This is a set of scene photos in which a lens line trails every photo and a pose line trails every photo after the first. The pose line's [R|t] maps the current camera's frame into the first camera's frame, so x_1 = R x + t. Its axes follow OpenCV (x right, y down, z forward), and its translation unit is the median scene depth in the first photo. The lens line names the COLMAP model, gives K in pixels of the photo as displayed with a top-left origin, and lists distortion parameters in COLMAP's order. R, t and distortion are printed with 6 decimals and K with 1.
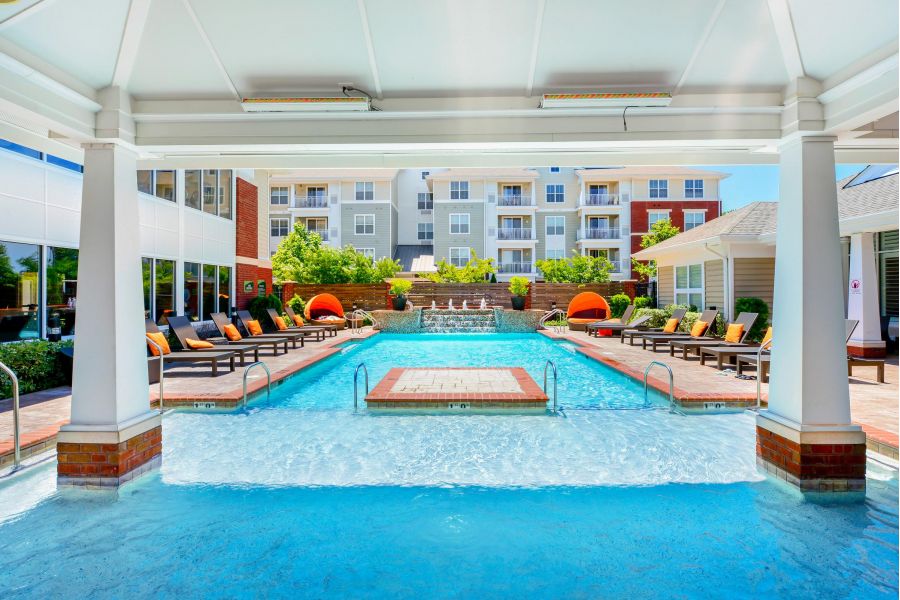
lens RADIAL K [[387.3, 0, 450.0], [0, 387.3, 300.0], [0, 0, 1]] dist [0.000263, -0.000001]
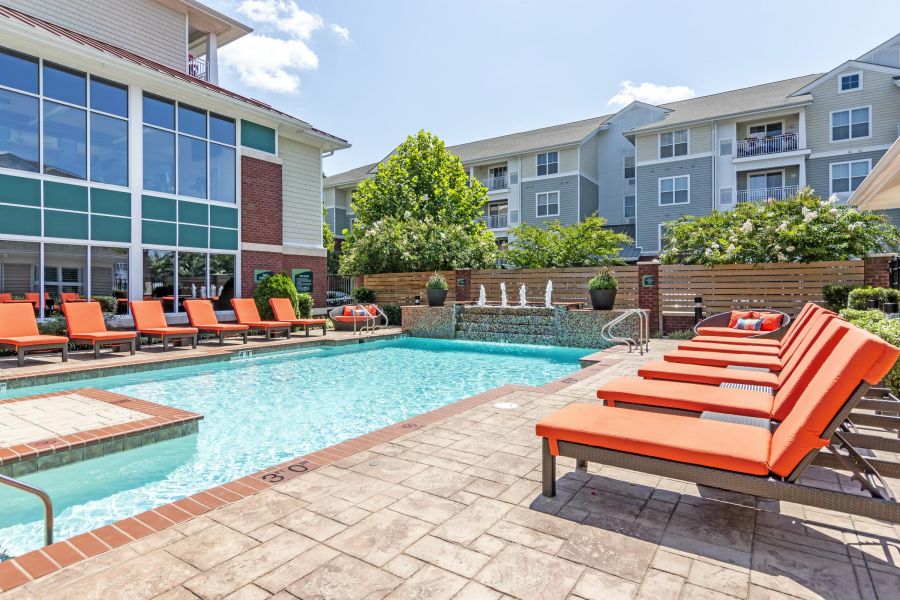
lens RADIAL K [[485.8, 0, 450.0], [0, 485.8, 300.0], [0, 0, 1]] dist [-0.003149, -0.001077]
pose [[0.841430, 0.012744, -0.540216, 0.166619], [-0.005732, 0.999876, 0.014660, -0.001244], [0.540336, -0.009239, 0.841399, 0.000728]]
